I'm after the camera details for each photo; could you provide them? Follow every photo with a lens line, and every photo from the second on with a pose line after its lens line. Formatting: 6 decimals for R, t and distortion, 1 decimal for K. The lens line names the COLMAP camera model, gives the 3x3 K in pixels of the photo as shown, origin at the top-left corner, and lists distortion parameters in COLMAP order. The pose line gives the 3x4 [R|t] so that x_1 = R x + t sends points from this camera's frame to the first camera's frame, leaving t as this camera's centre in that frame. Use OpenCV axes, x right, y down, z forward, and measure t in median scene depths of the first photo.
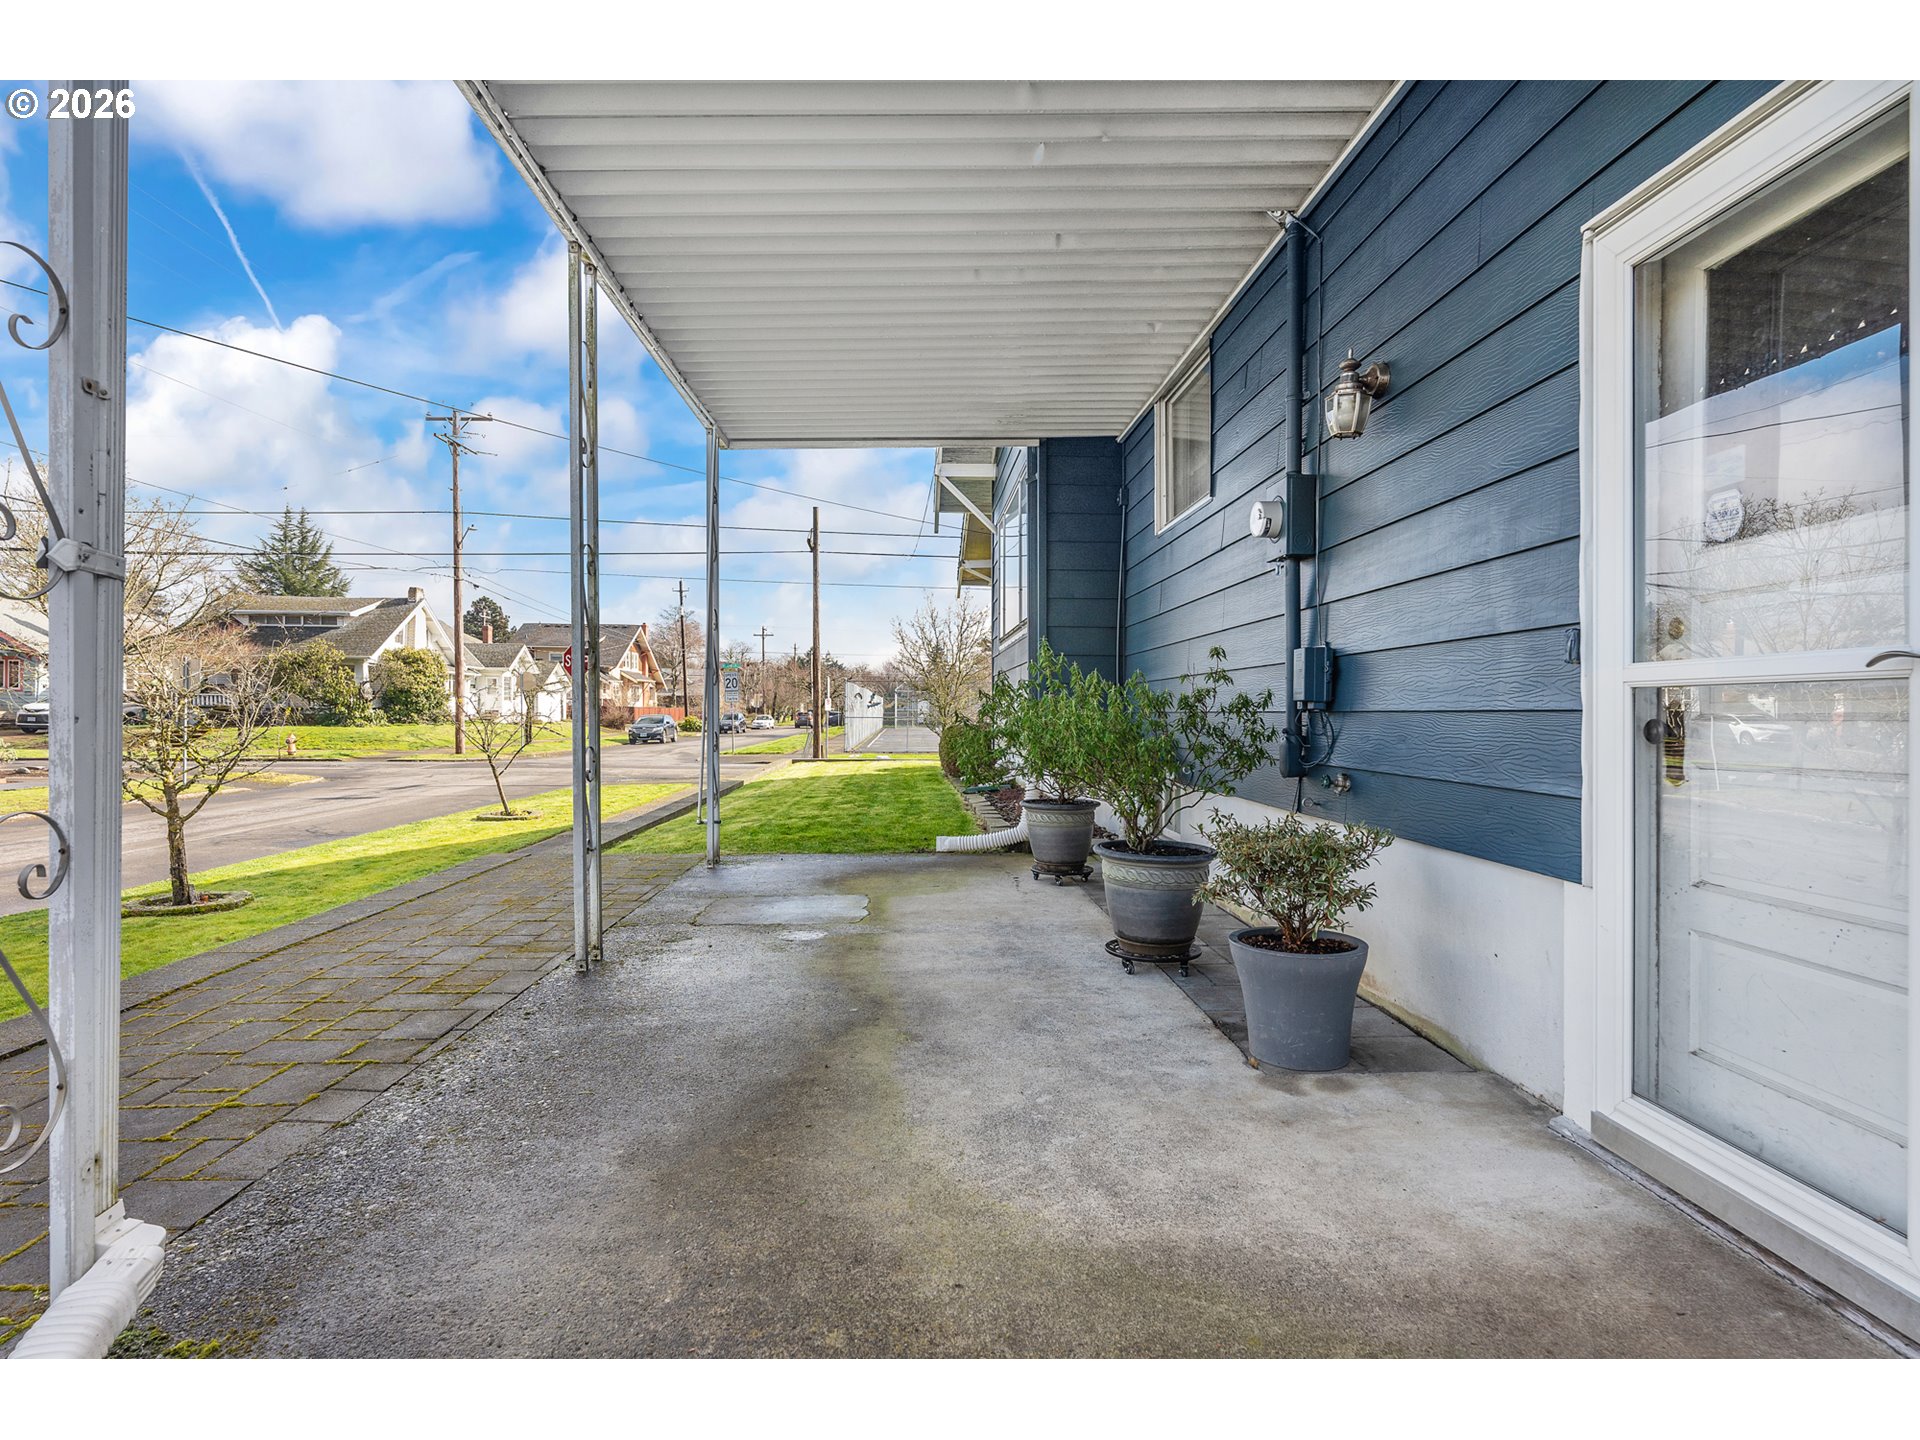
lens RADIAL K [[932.0, 0, 960.0], [0, 932.0, 720.0], [0, 0, 1]] dist [0.000773, 0.000077]
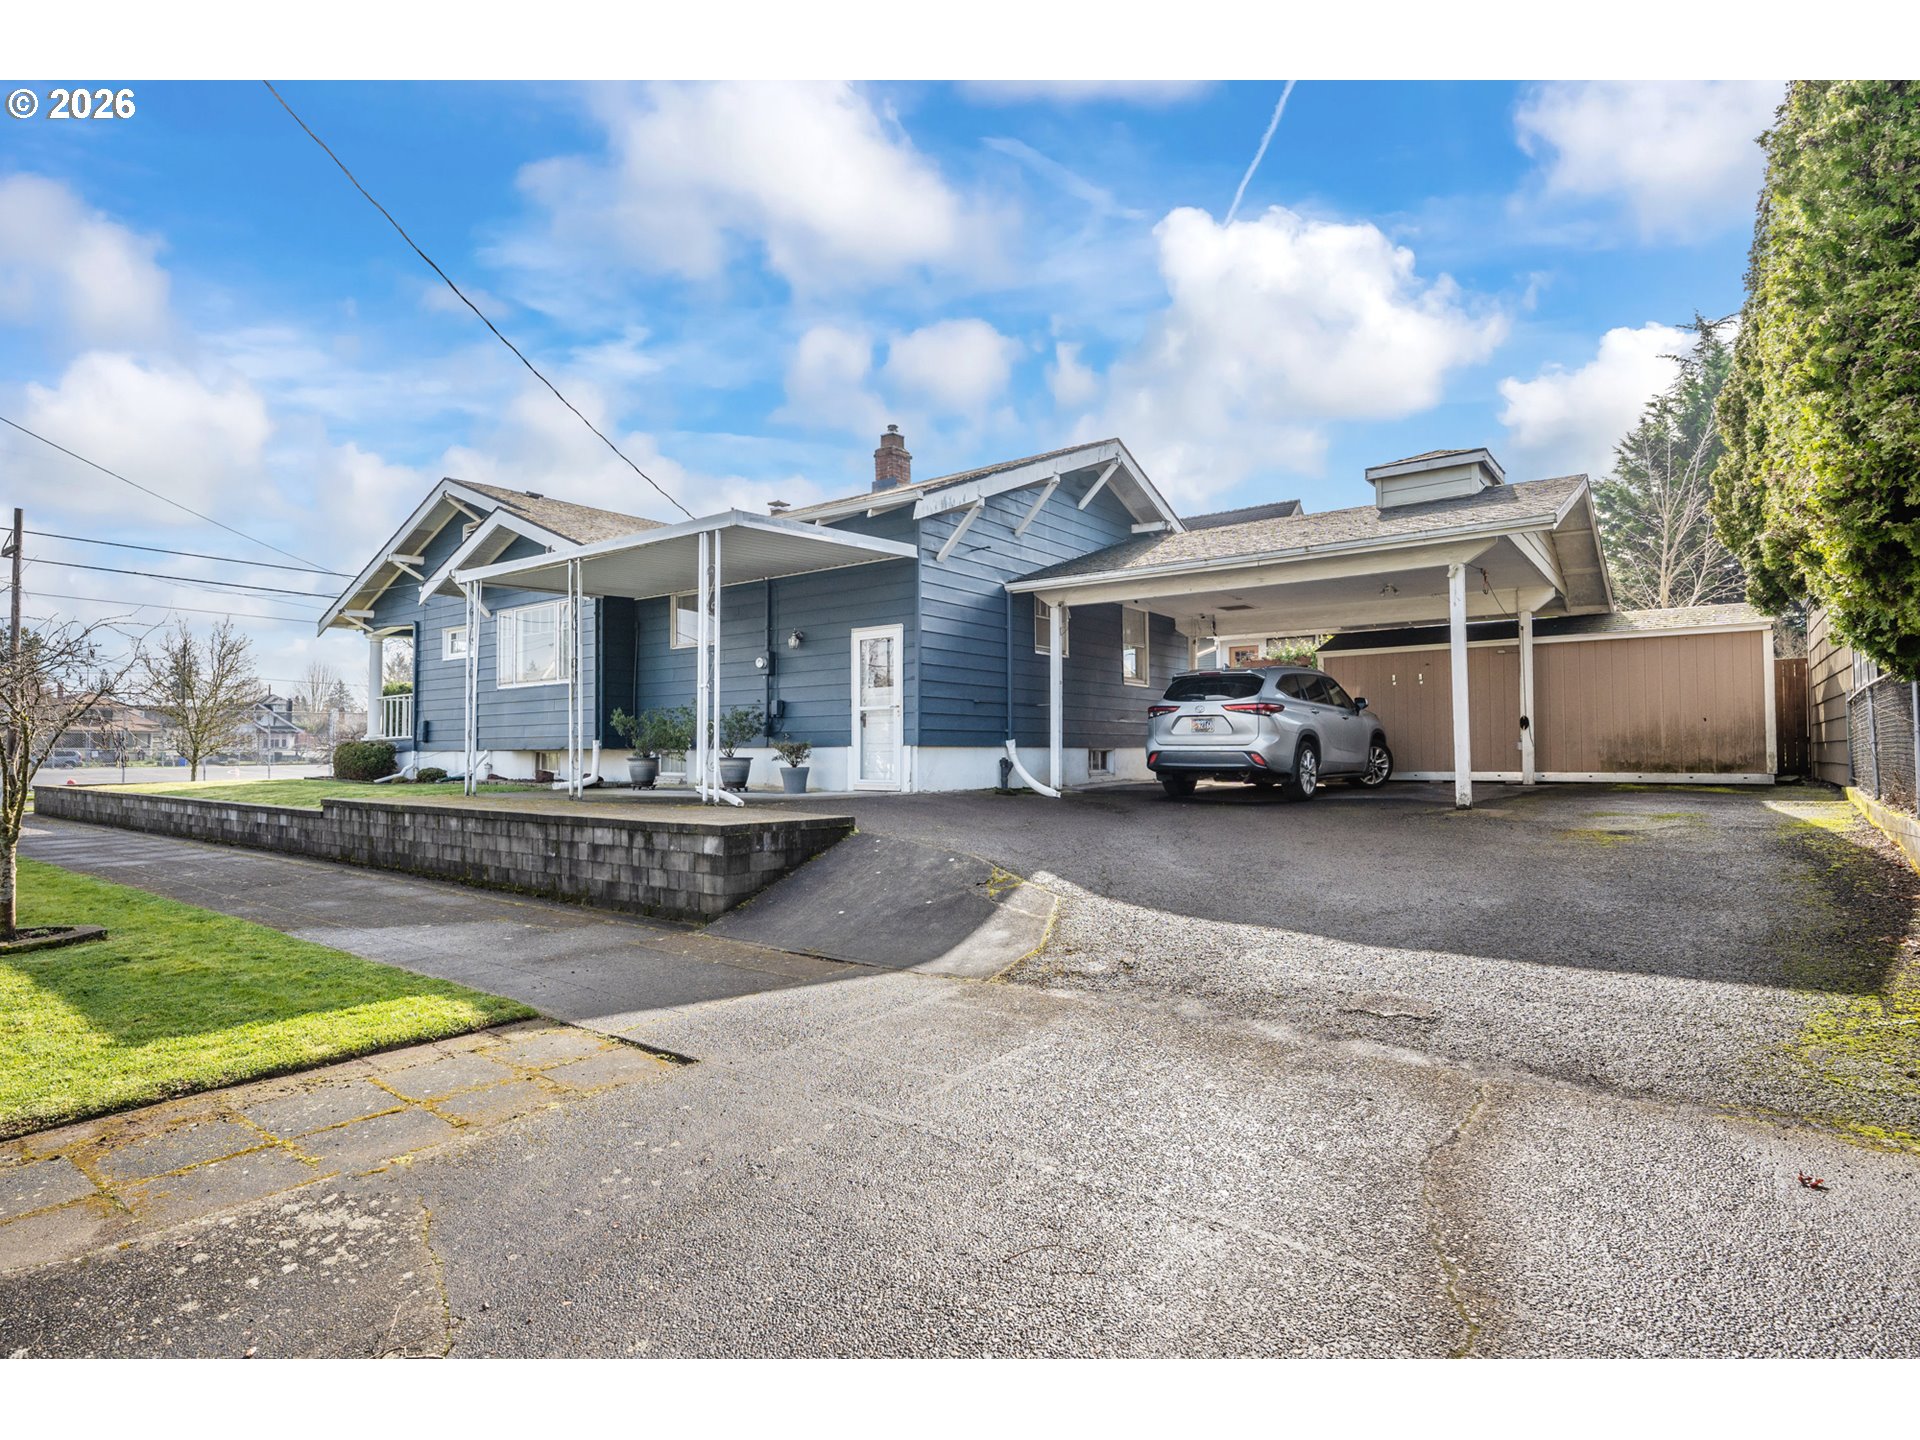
lens RADIAL K [[932.0, 0, 960.0], [0, 932.0, 720.0], [0, 0, 1]] dist [0.000773, 0.000077]
pose [[0.629863, 0.015486, 0.776552, -2.074419], [0.014931, 0.999375, -0.032040, 0.131236], [-0.776563, 0.031775, 0.629238, -1.923075]]
